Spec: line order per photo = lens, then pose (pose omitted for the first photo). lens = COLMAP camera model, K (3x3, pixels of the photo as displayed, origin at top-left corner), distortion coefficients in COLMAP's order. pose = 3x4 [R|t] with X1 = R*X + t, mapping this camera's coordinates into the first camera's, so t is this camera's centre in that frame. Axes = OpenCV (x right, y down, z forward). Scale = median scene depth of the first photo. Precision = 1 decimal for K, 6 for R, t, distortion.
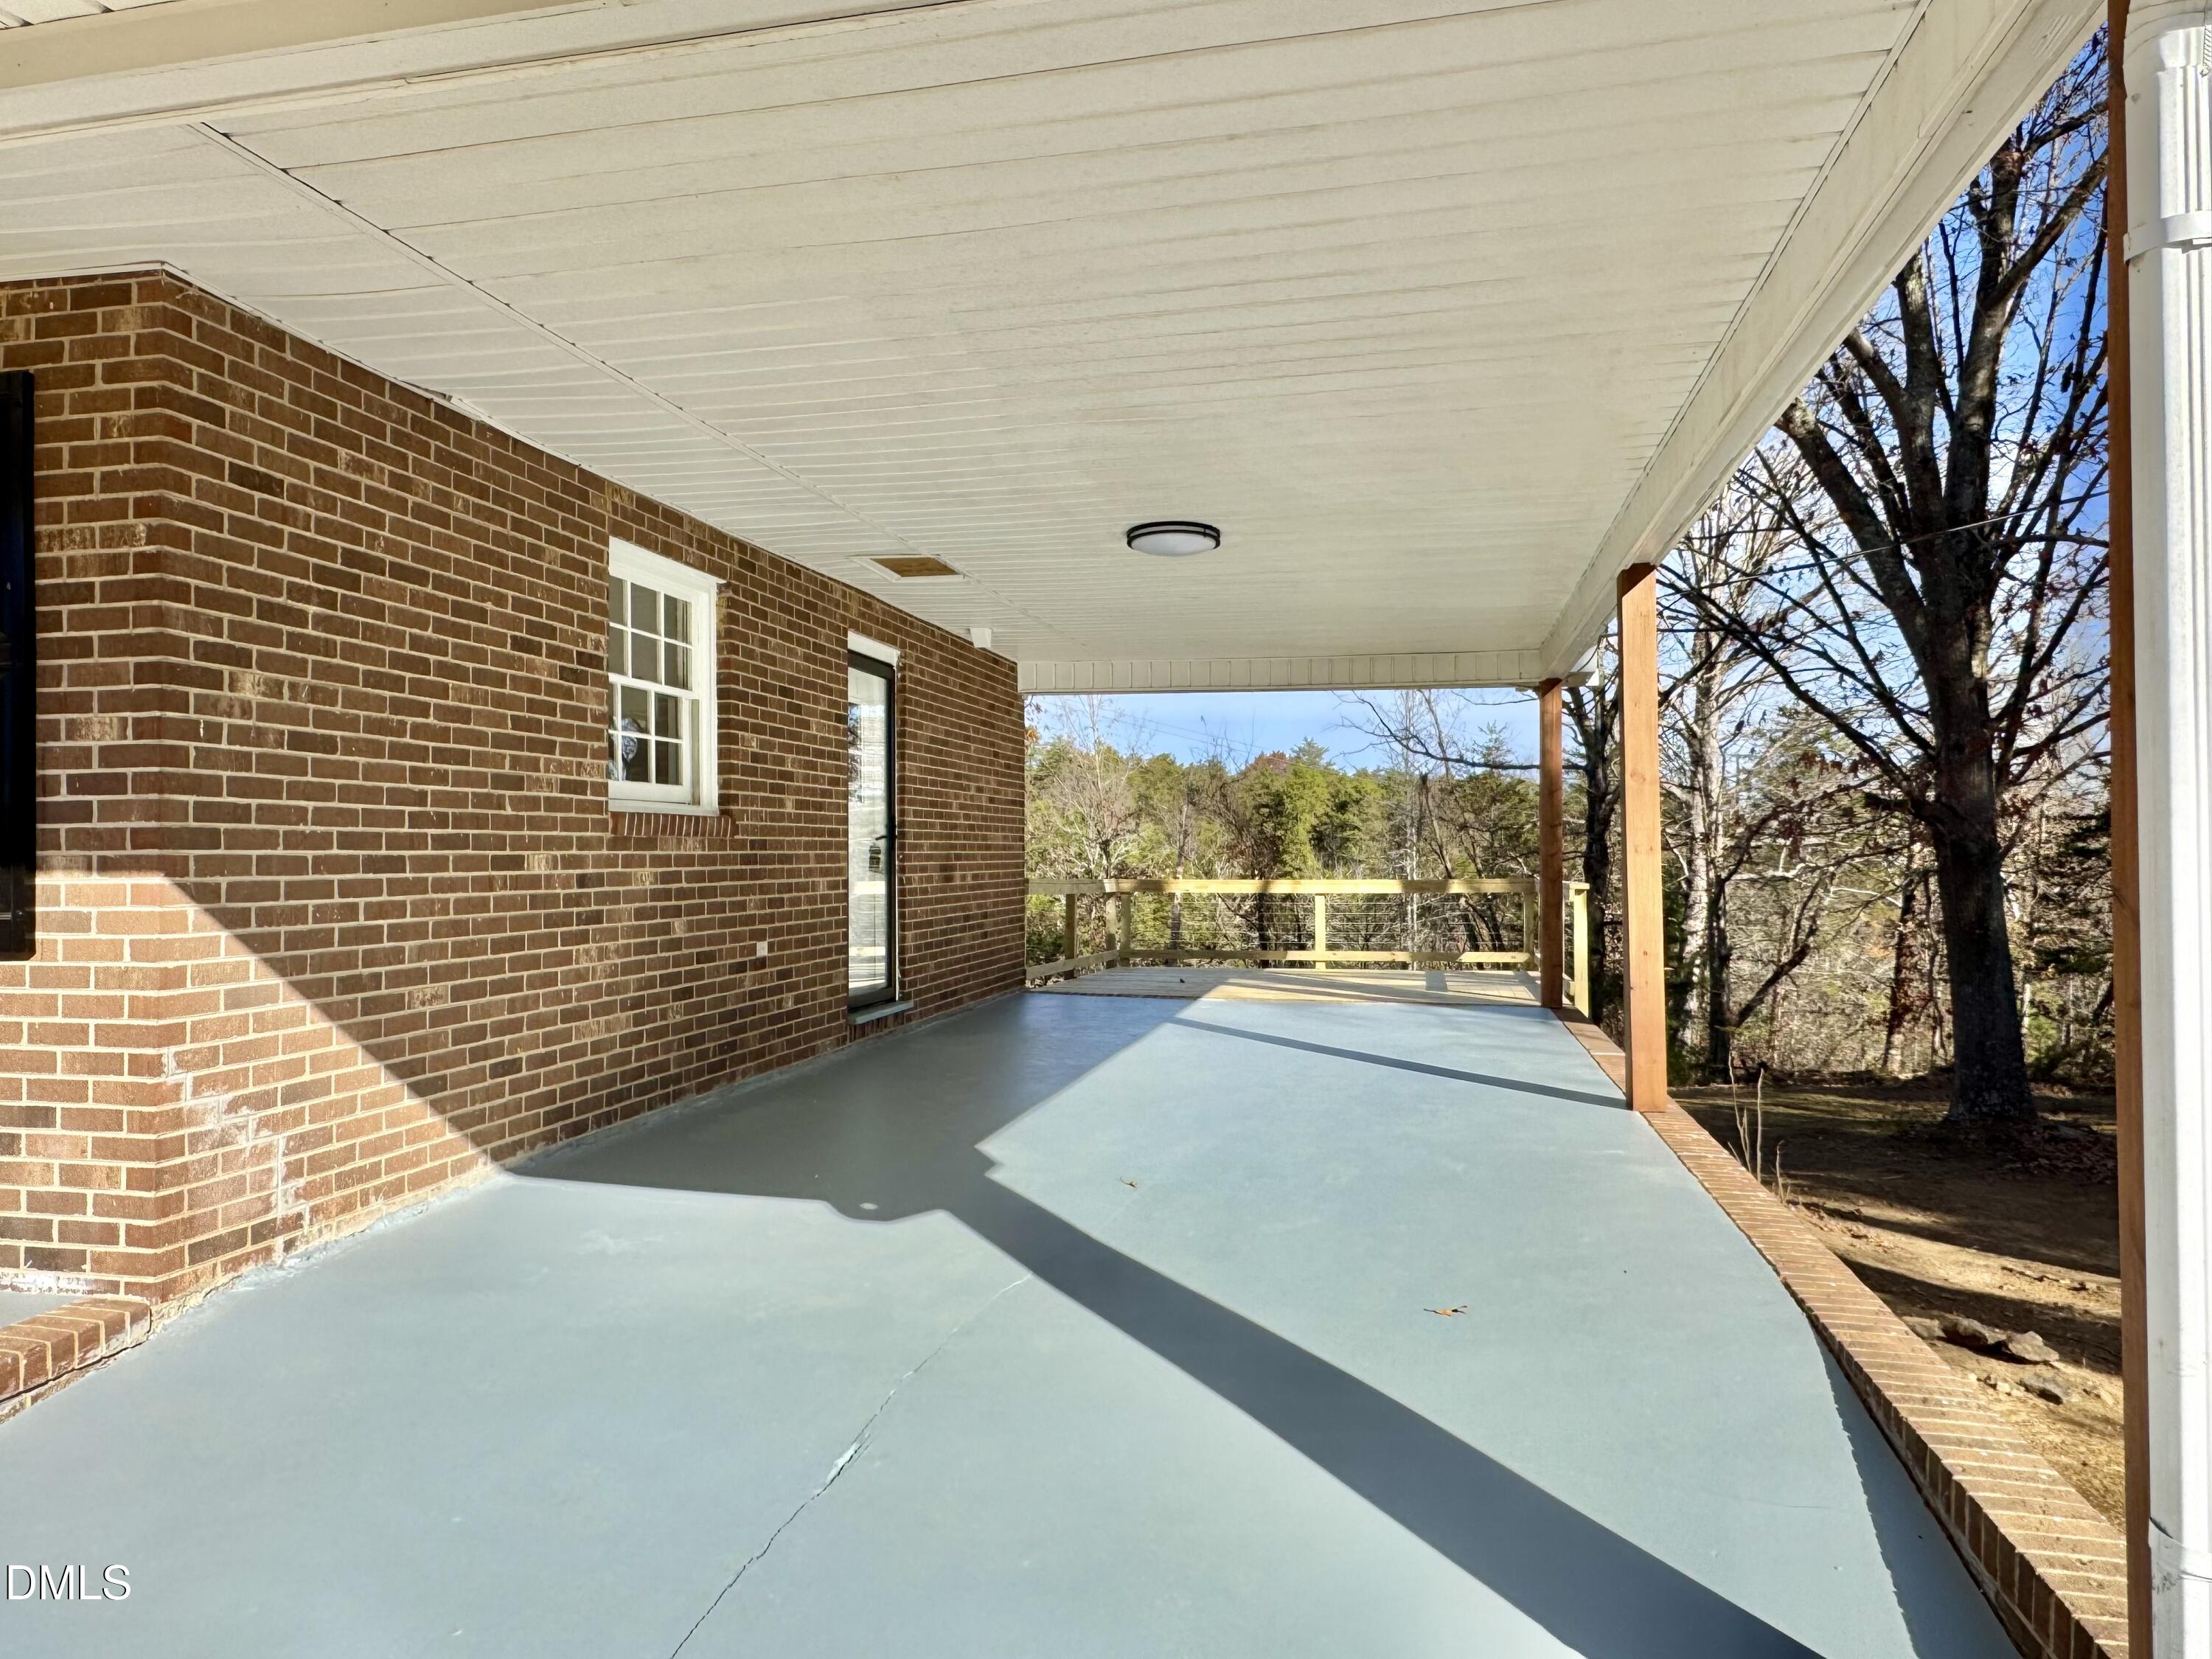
lens RADIAL K [[1422.9, 0, 1106.0], [0, 1422.9, 829.5], [0, 0, 1]] dist [-0.002289, -0.000224]
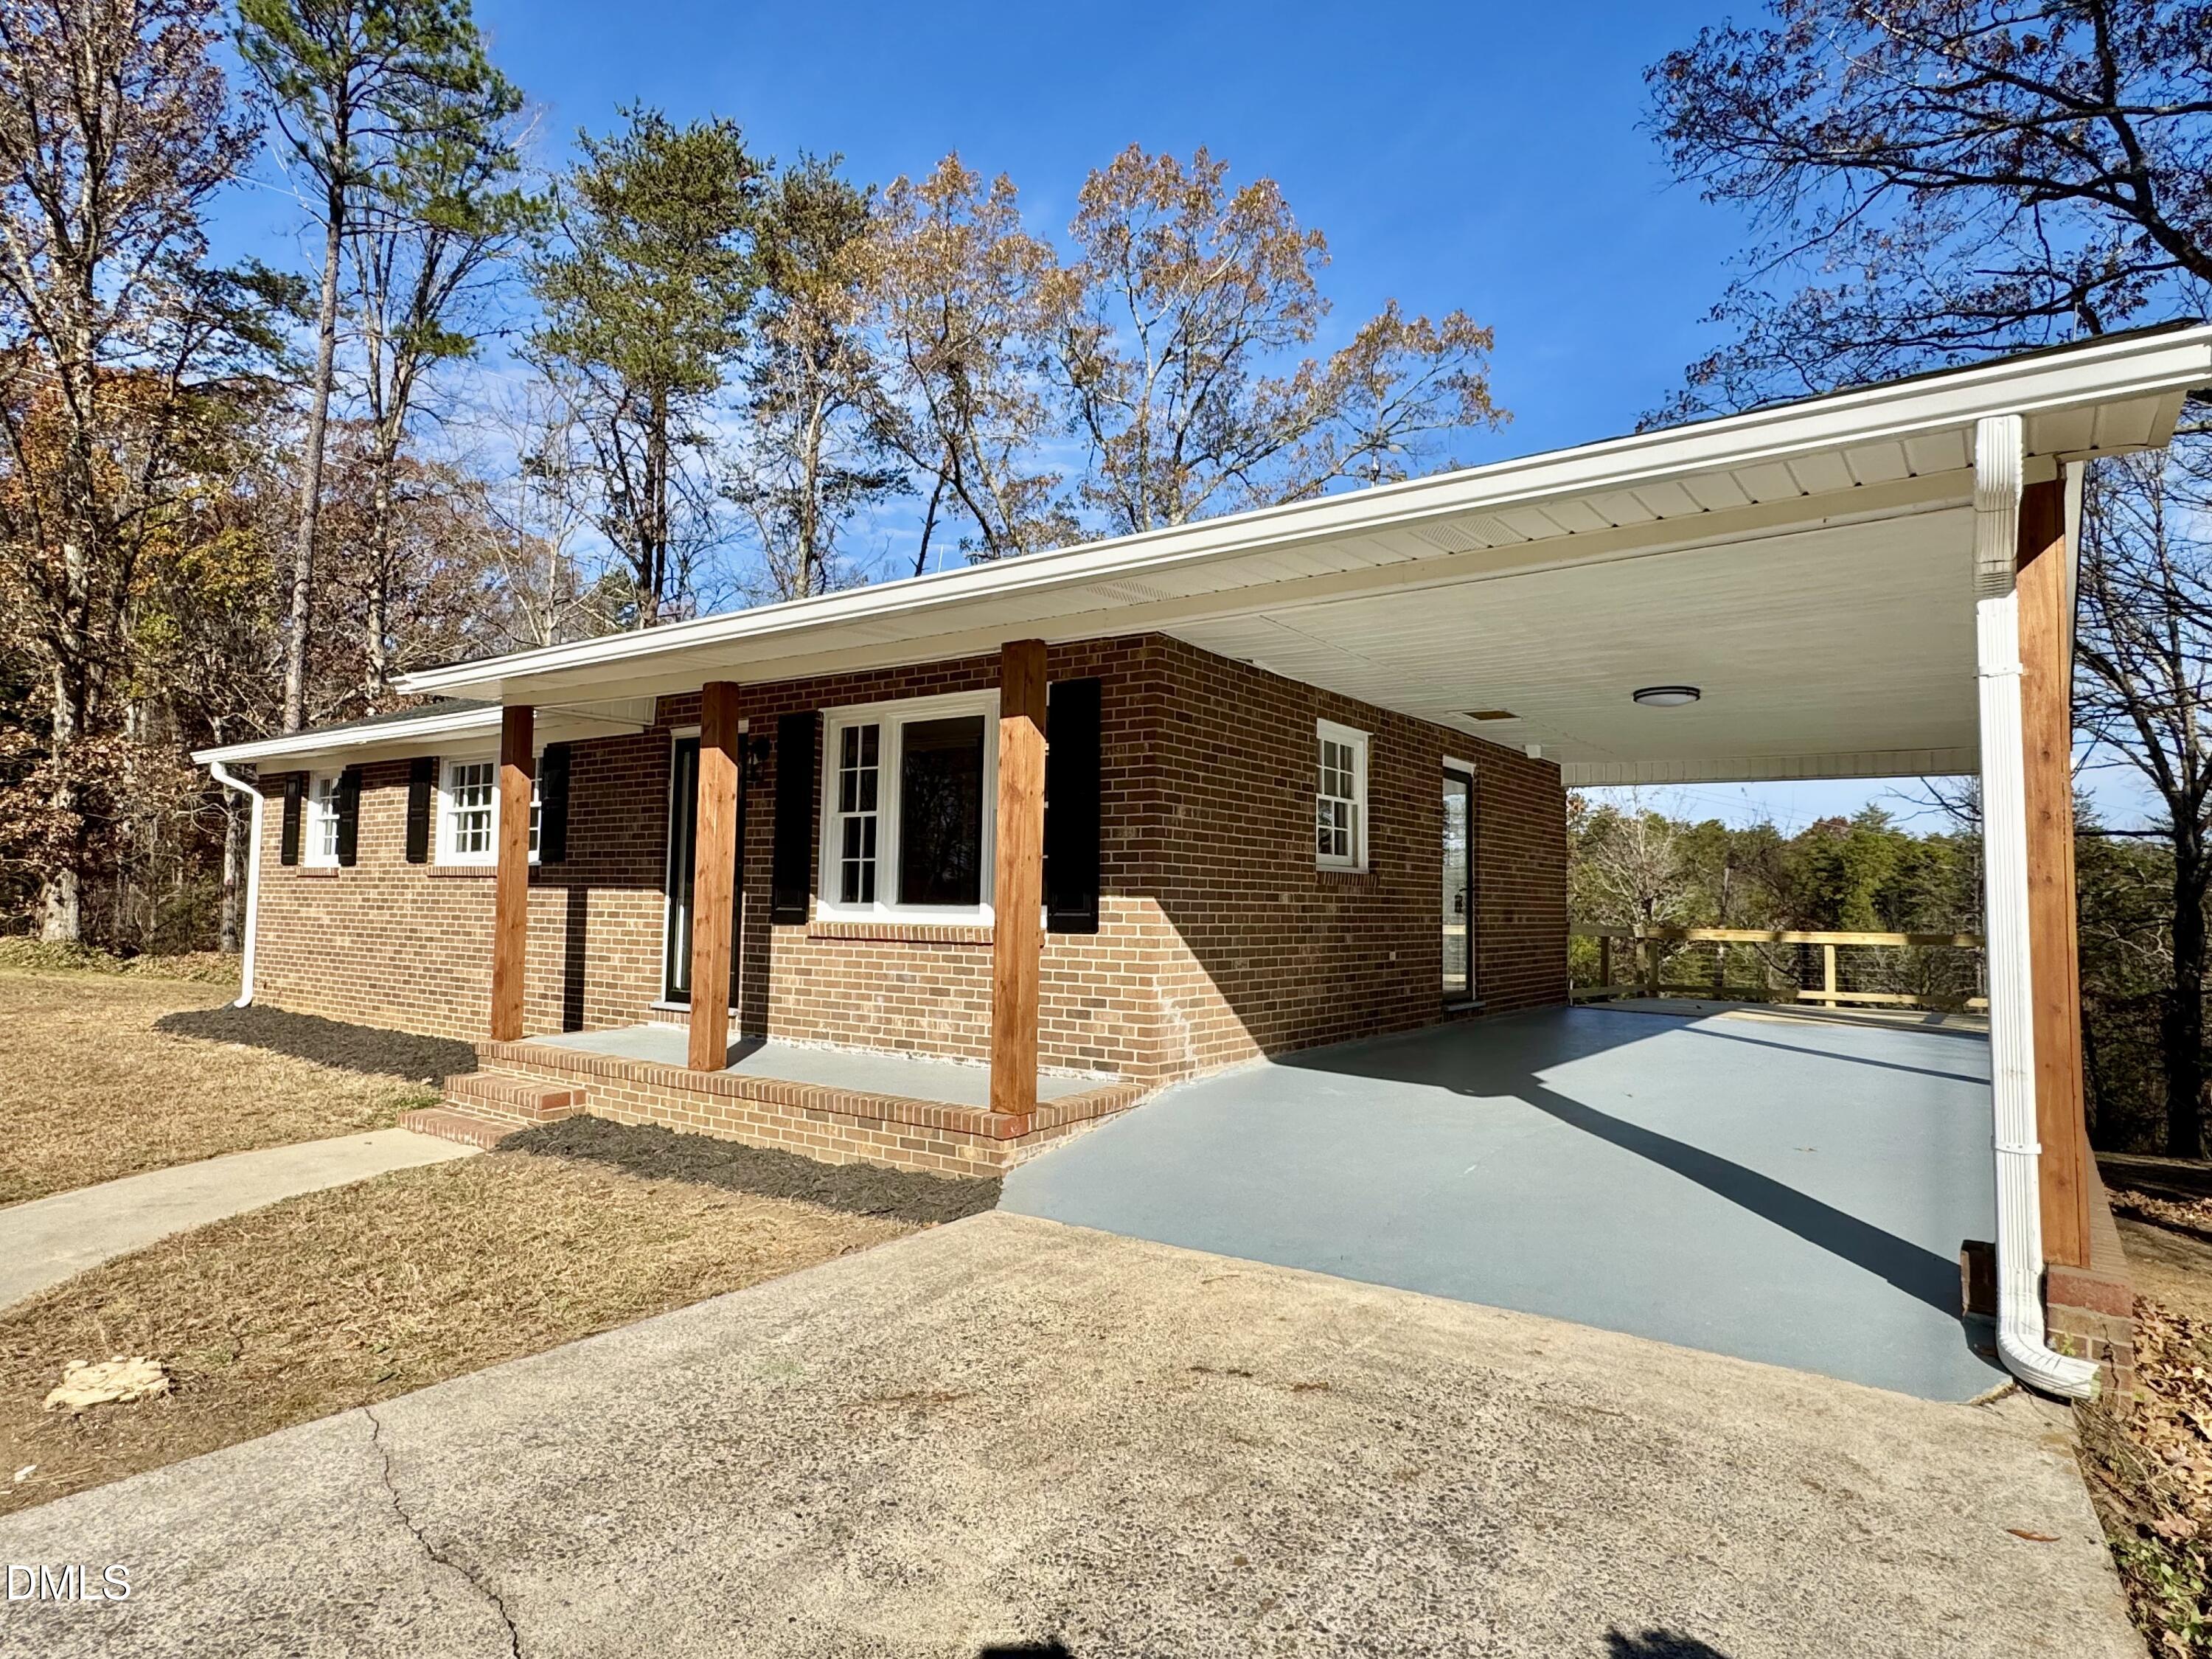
lens RADIAL K [[1223.8, 0, 1106.0], [0, 1223.8, 829.5], [0, 0, 1]] dist [-0.001997, -0.000699]
pose [[0.912678, -0.005187, -0.408645, 0.038123], [-0.014011, 0.998934, -0.043973, 0.006601], [0.408438, 0.045858, 0.911633, -0.498345]]
